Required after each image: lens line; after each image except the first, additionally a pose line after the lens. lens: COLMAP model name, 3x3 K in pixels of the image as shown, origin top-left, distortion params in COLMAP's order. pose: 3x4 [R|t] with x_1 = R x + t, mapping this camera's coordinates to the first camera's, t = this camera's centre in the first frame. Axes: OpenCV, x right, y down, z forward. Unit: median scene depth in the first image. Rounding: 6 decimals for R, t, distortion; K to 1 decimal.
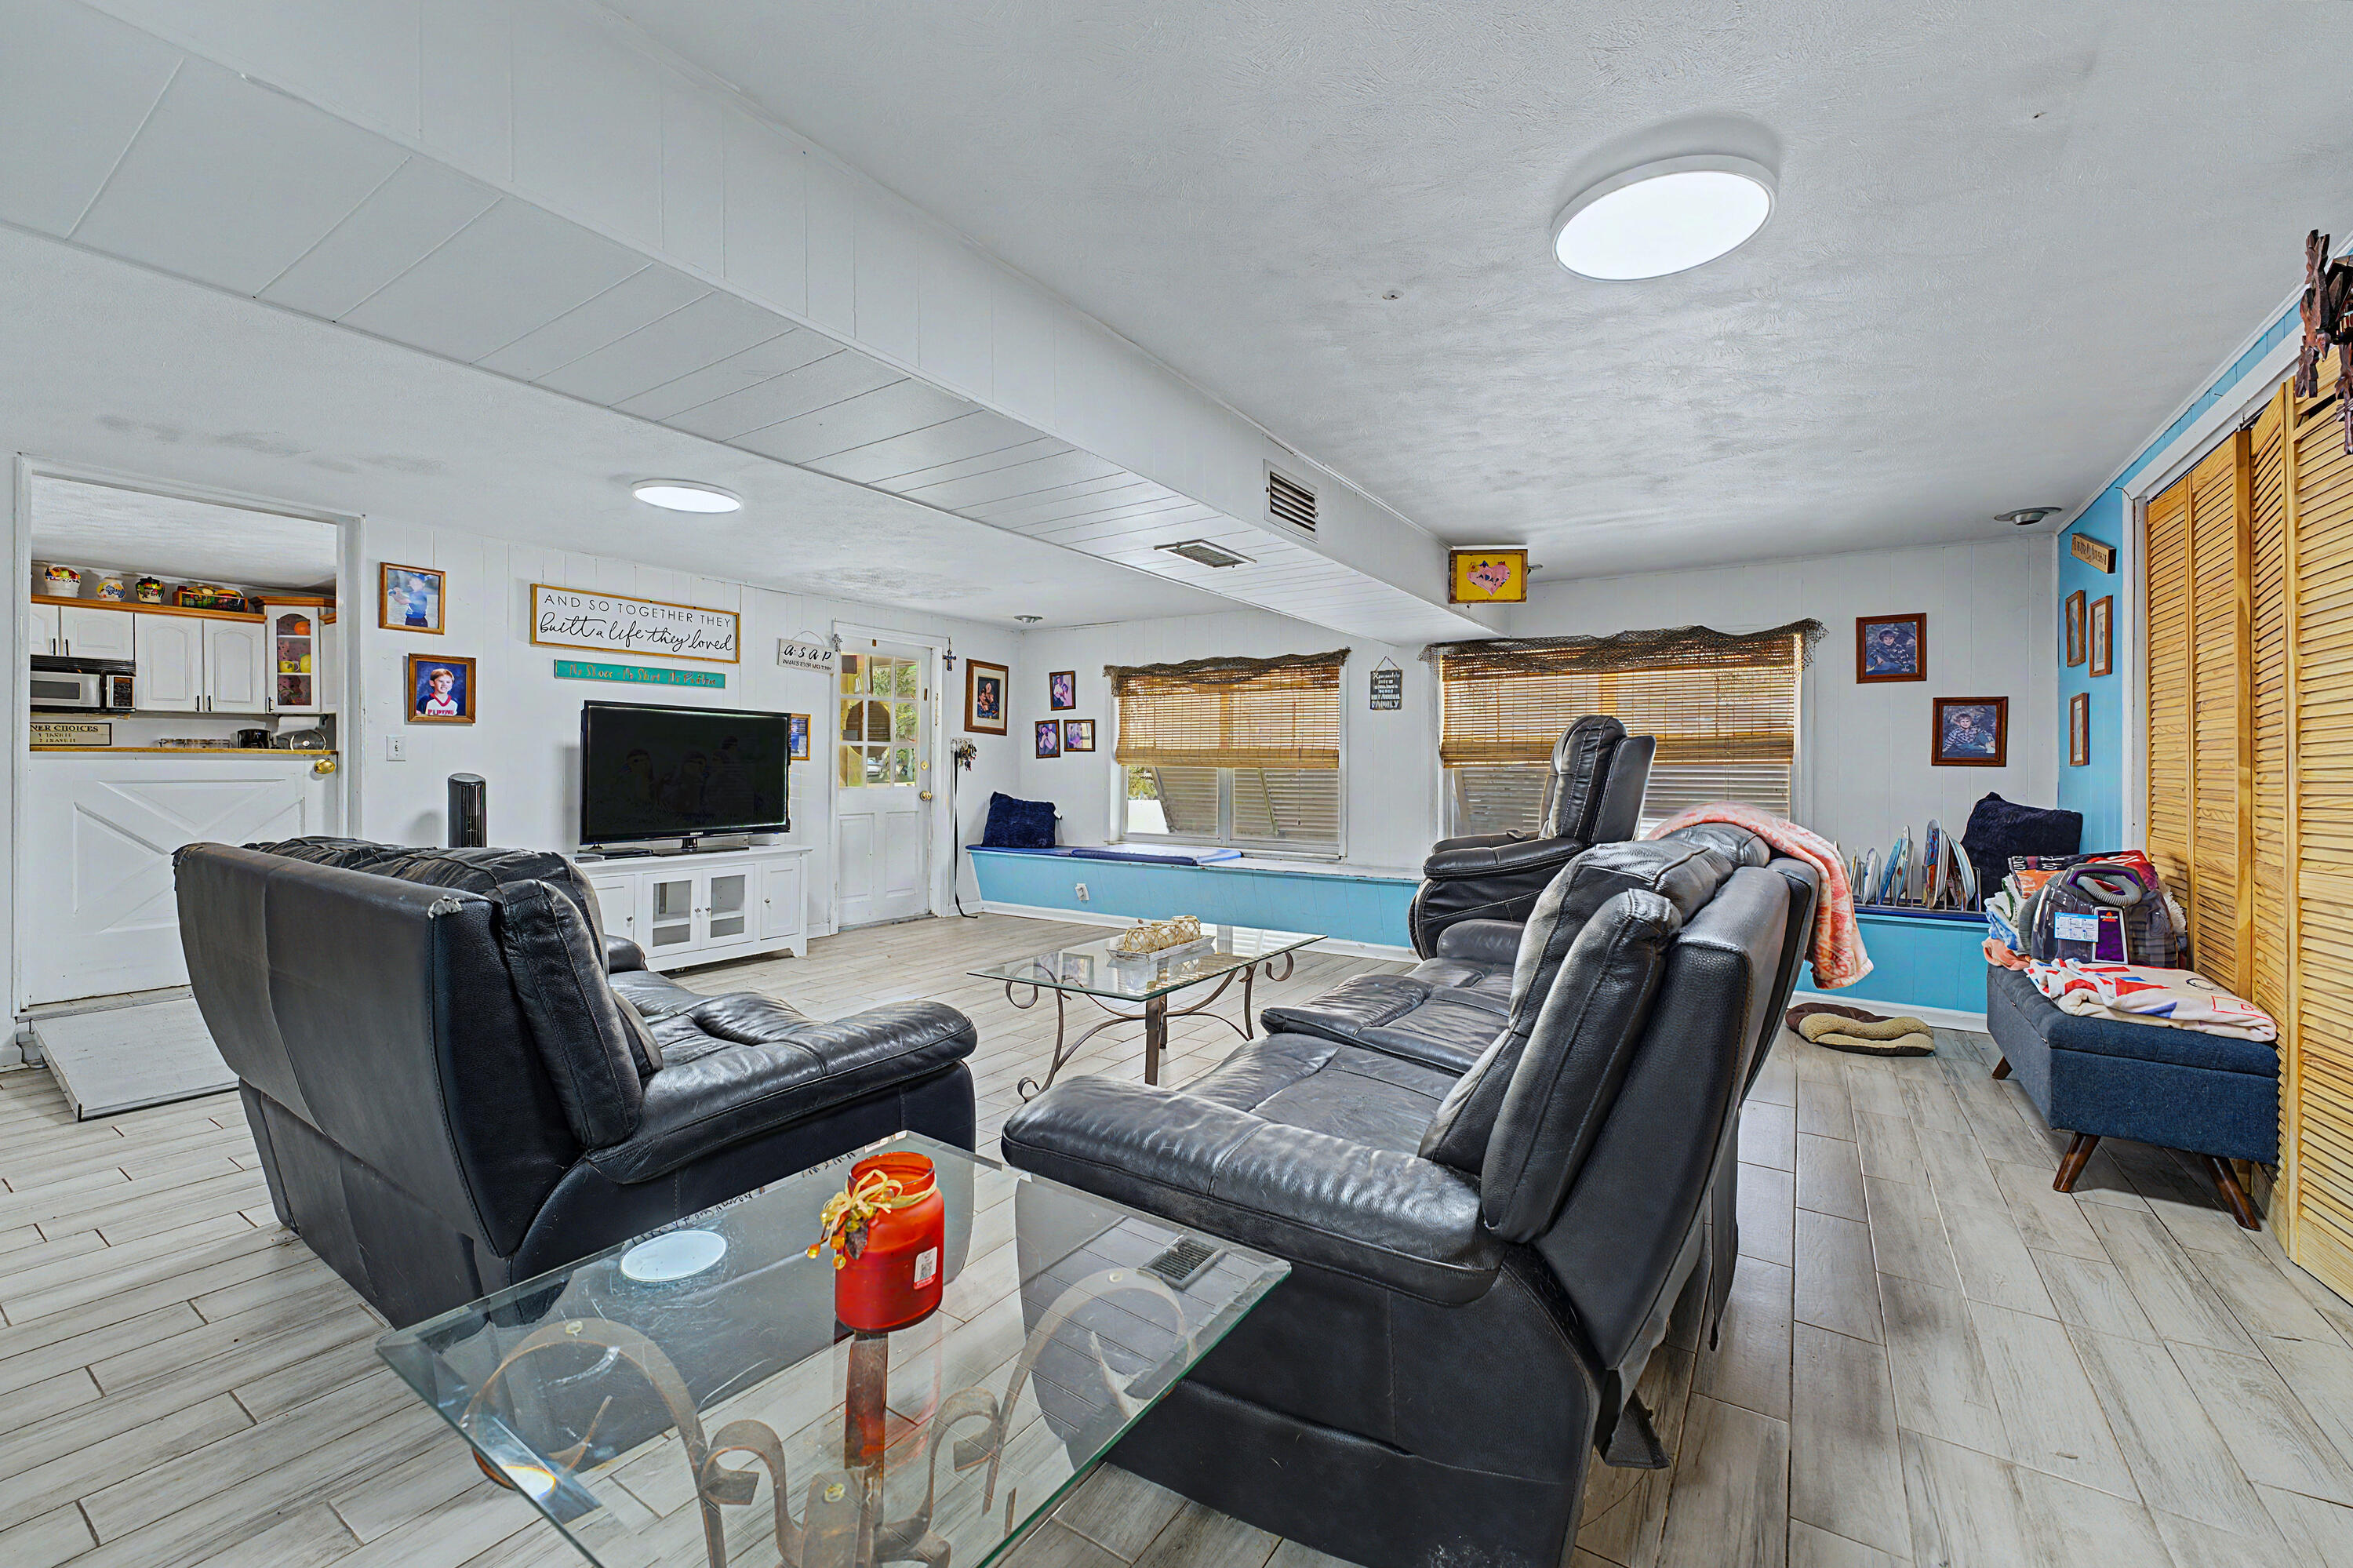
lens RADIAL K [[952.7, 0, 1180.4], [0, 952.7, 779.6], [0, 0, 1]] dist [0.000454, -0.000200]
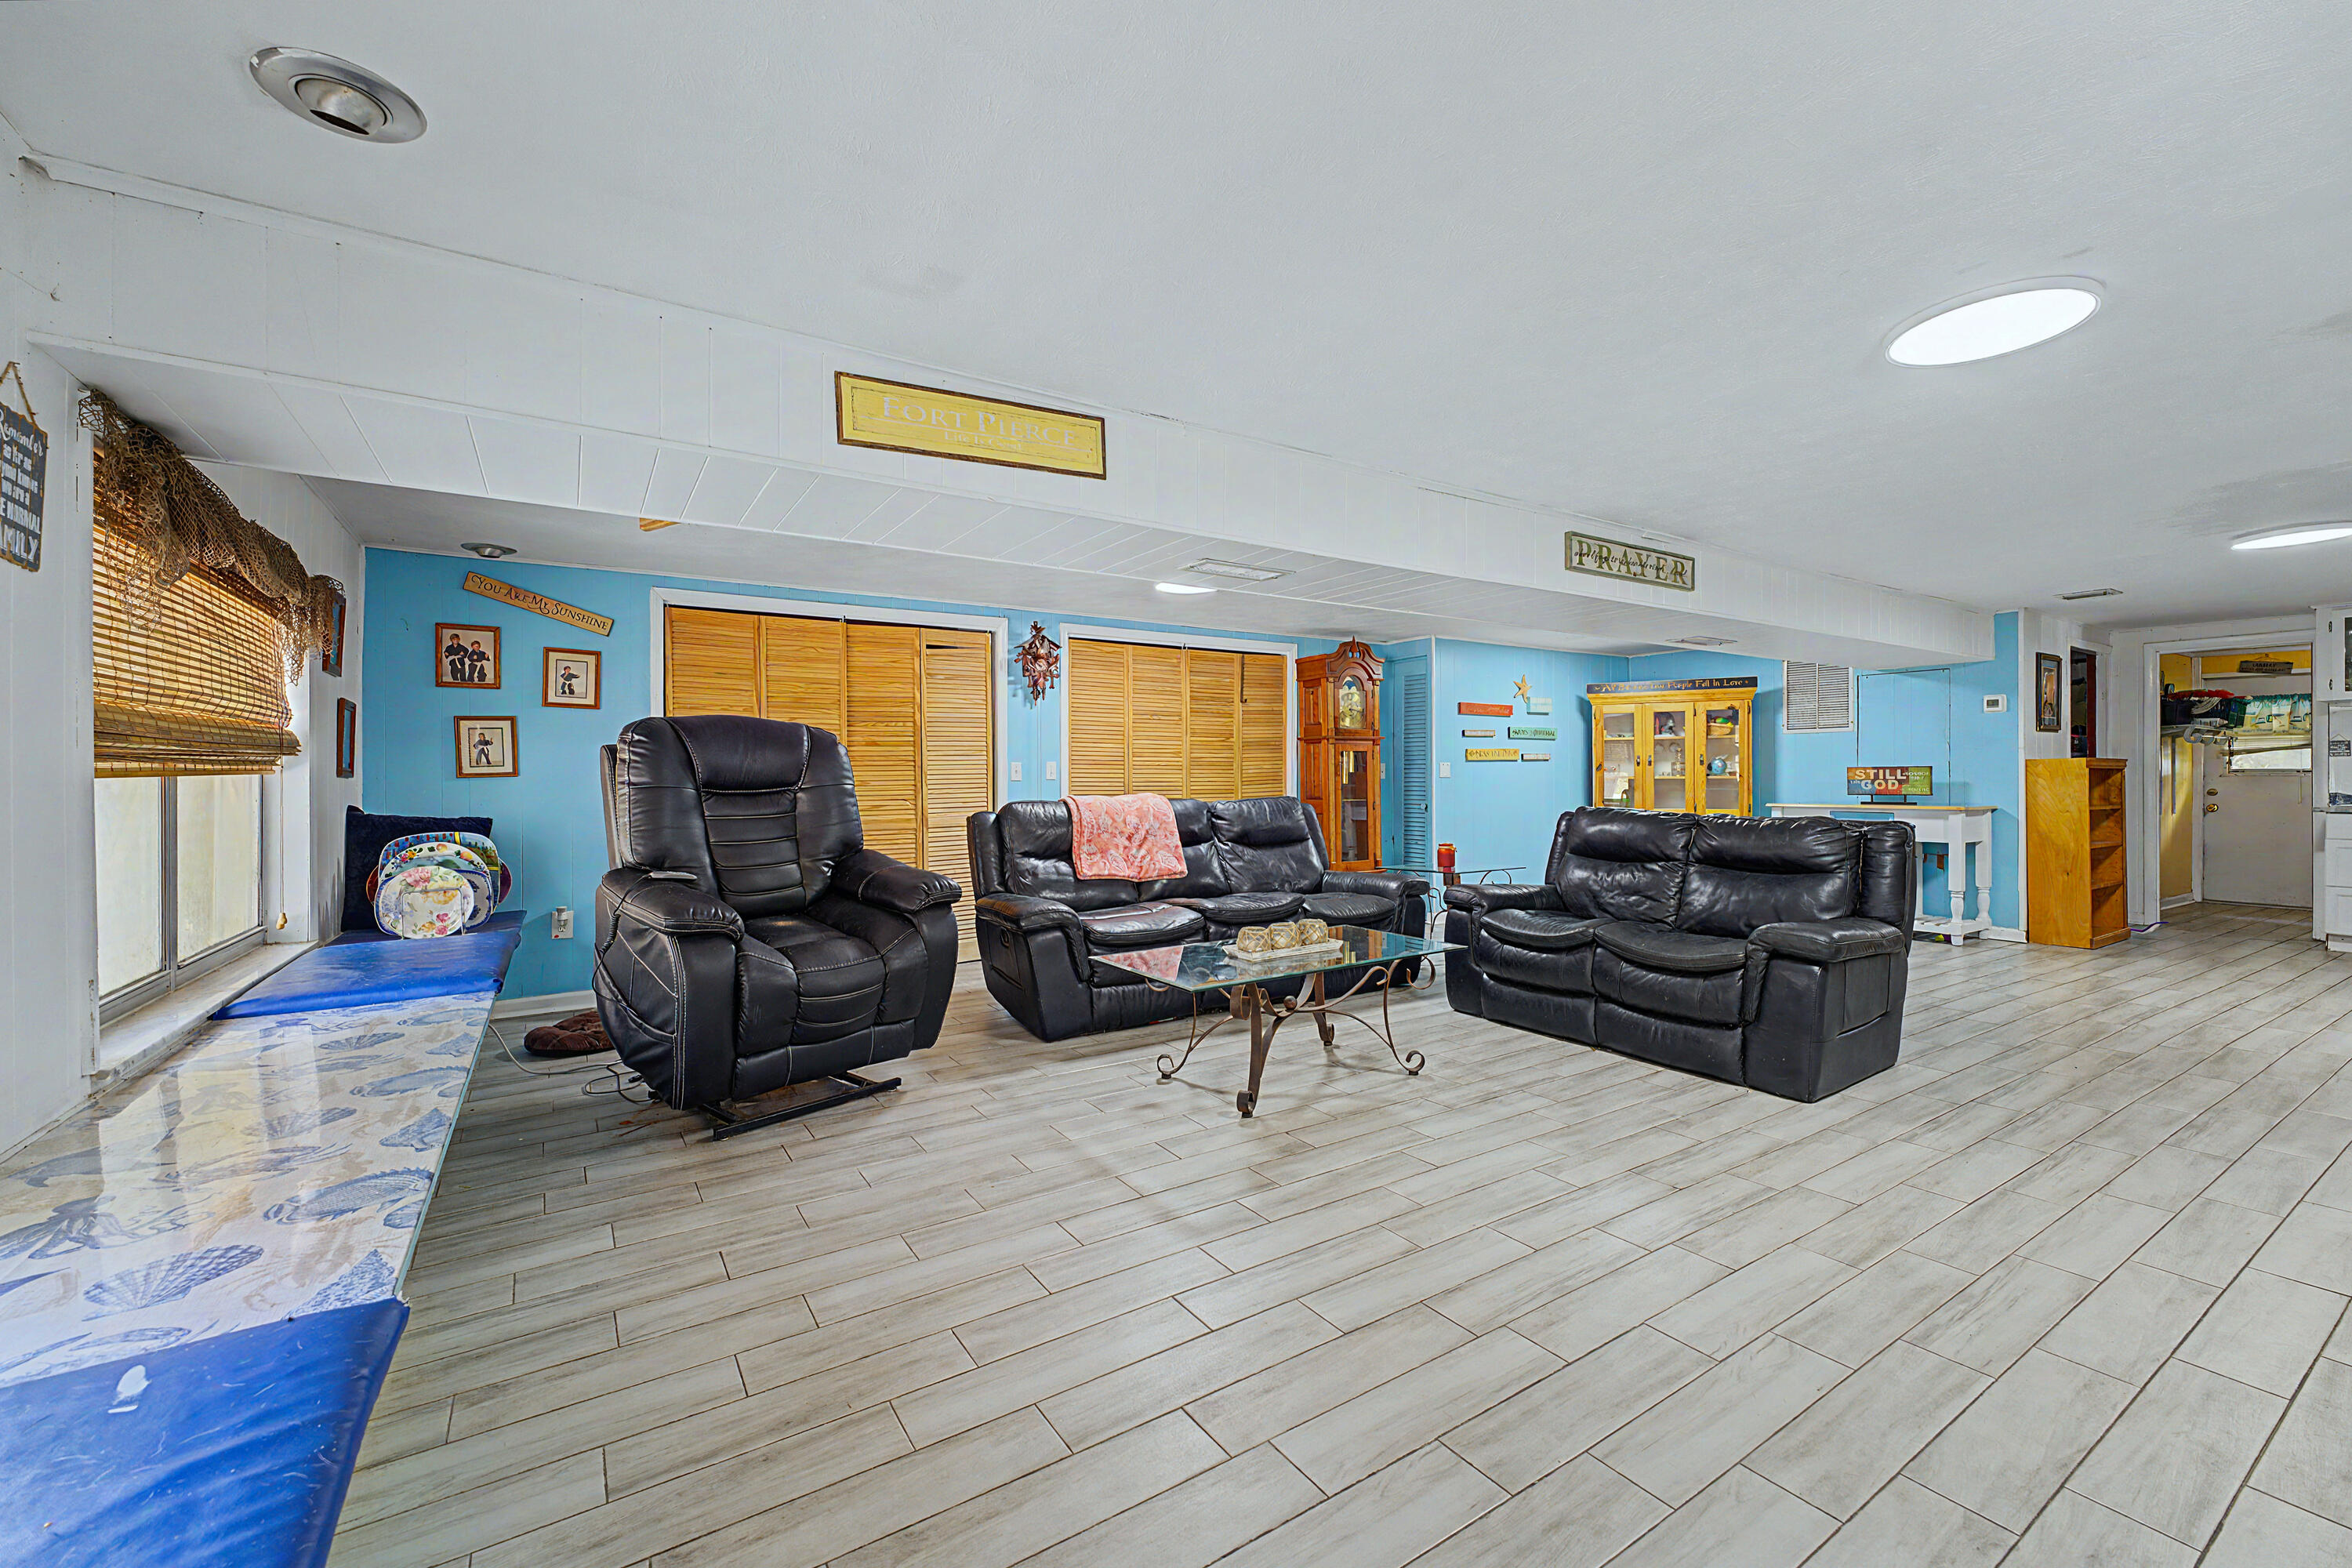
lens RADIAL K [[952.3, 0, 1165.5], [0, 952.3, 780.8], [0, 0, 1]] dist [0.000454, -0.000200]
pose [[-0.907265, -0.000444, 0.420560, -0.202493], [0.006180, 0.999877, 0.014388, -0.014672], [-0.420515, 0.015653, -0.907151, 1.192428]]
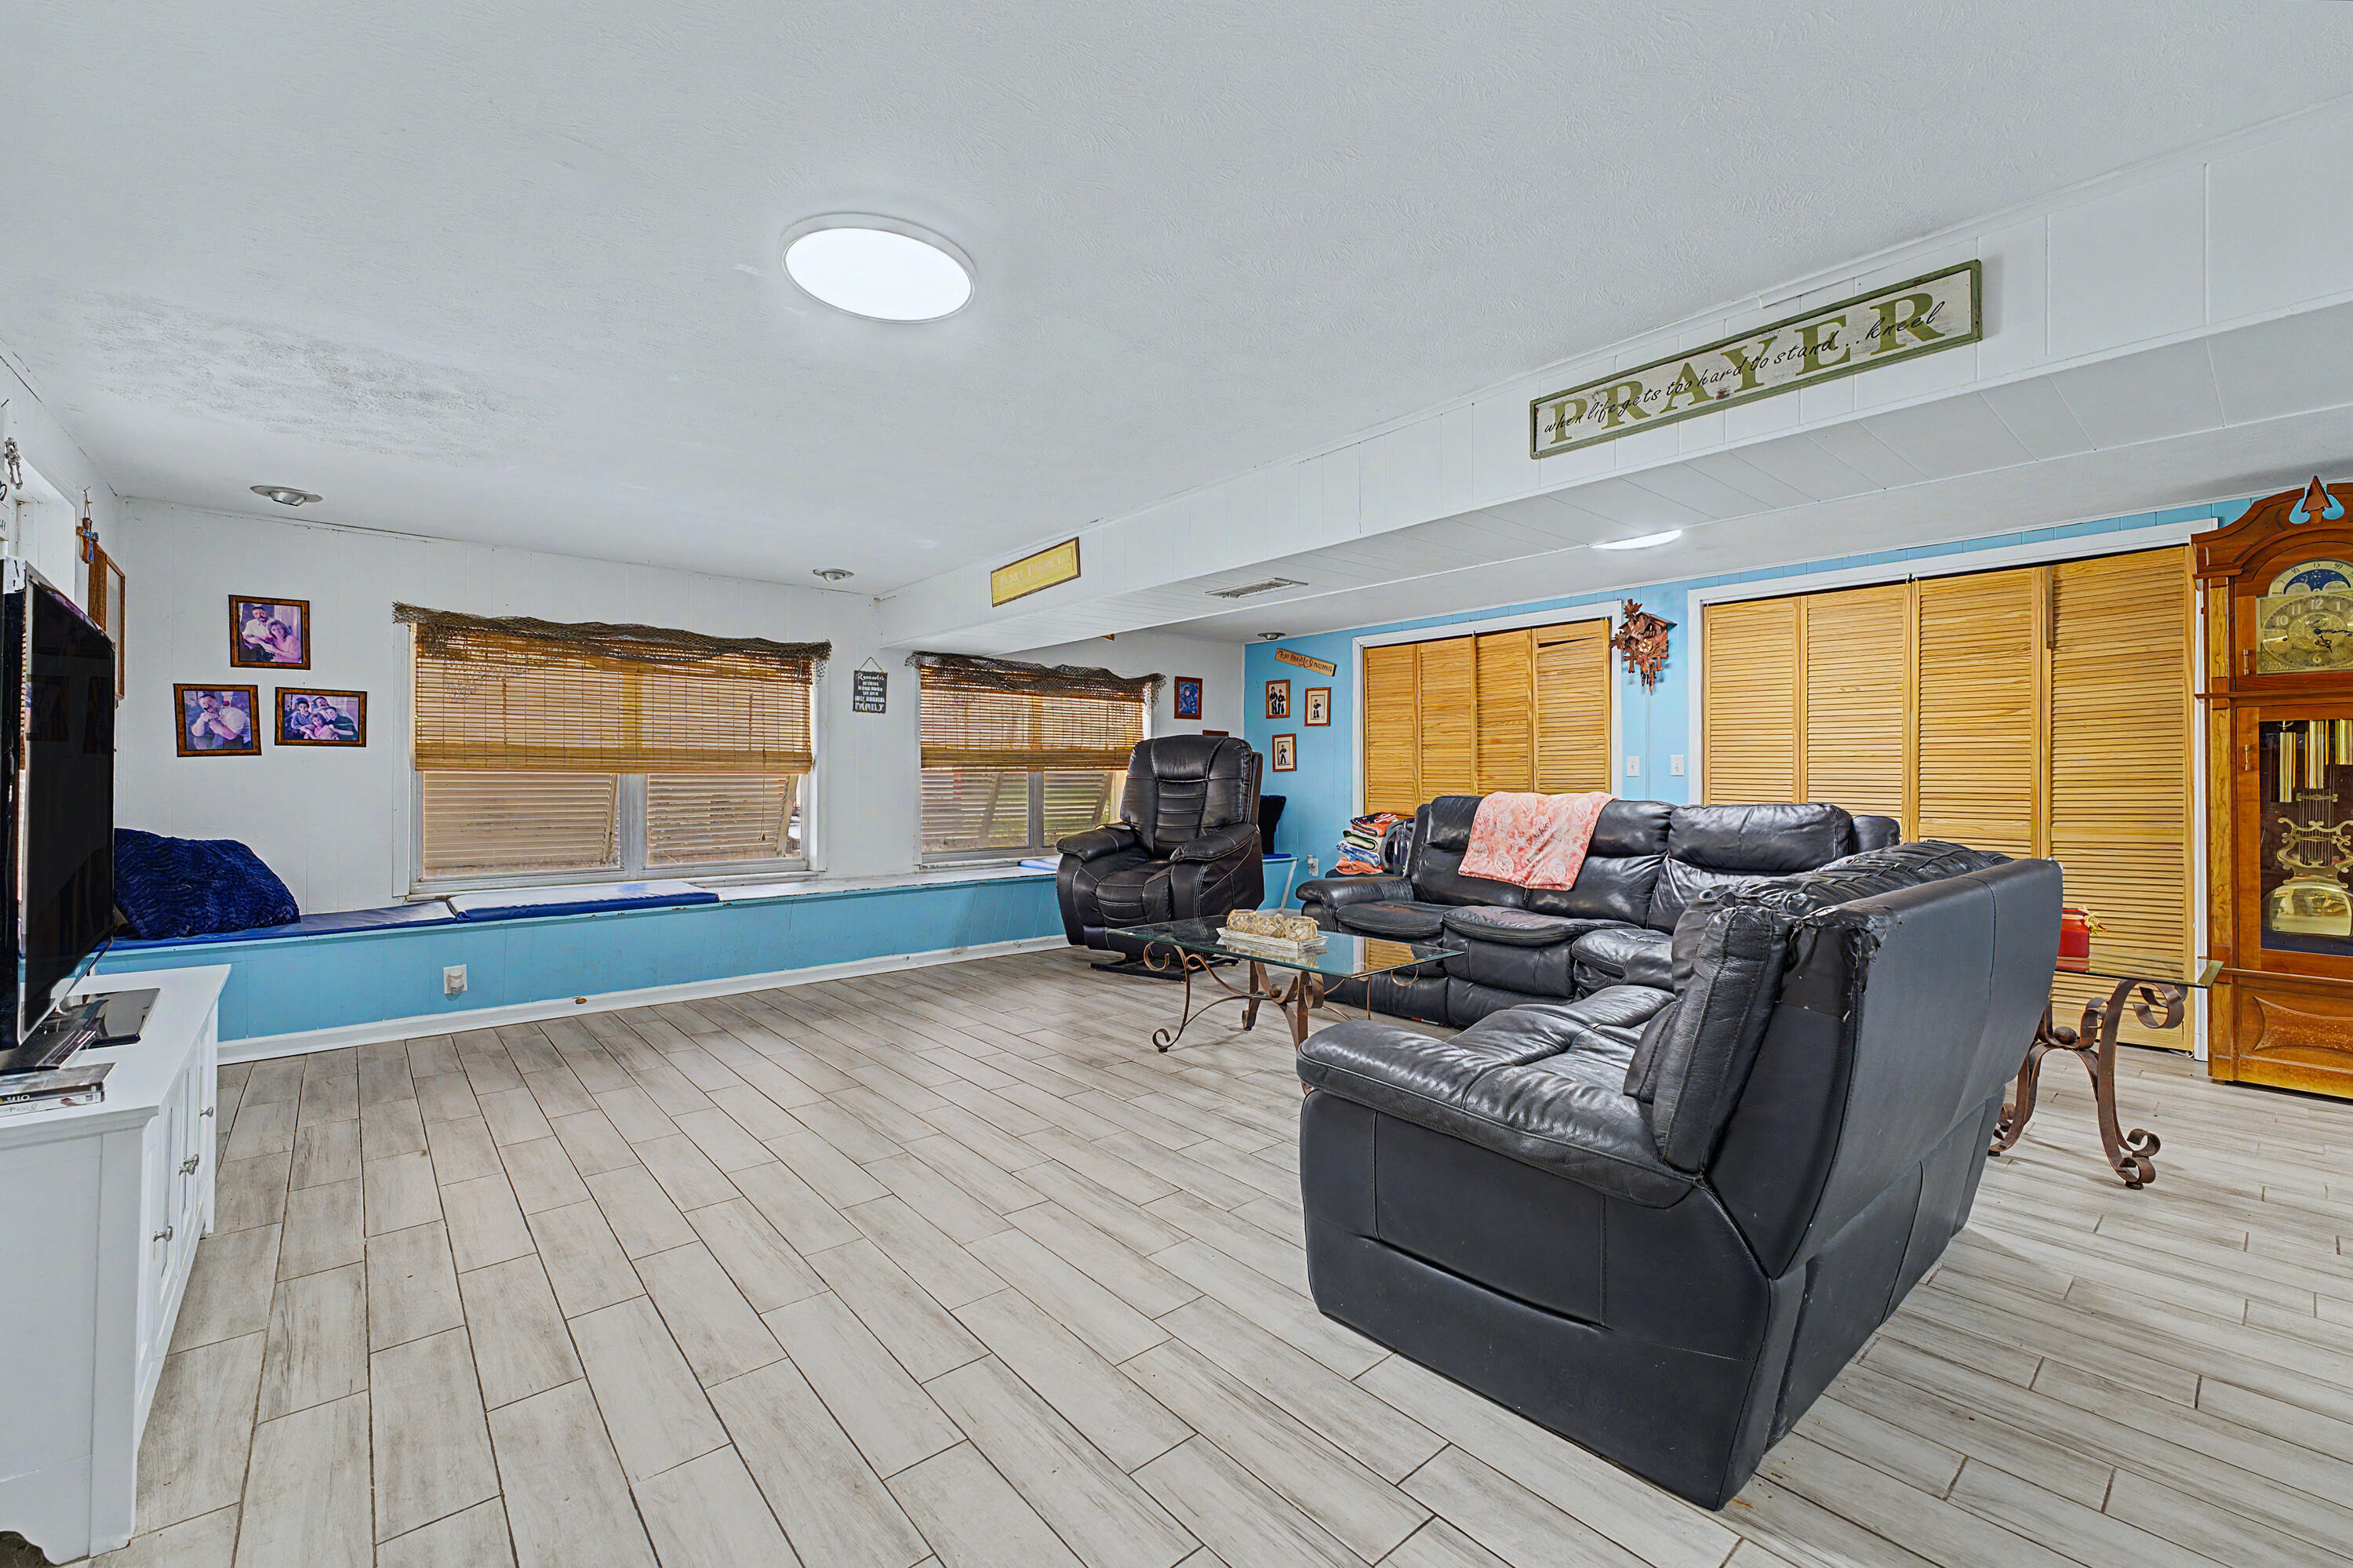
lens RADIAL K [[952.7, 0, 1176.4], [0, 952.7, 770.0], [0, 0, 1]] dist [0.000454, -0.000200]
pose [[0.283263, -0.000943, 0.959042, -0.663008], [0.012138, 0.999923, -0.002602, -0.010130], [-0.958965, 0.012377, 0.283253, 0.467749]]
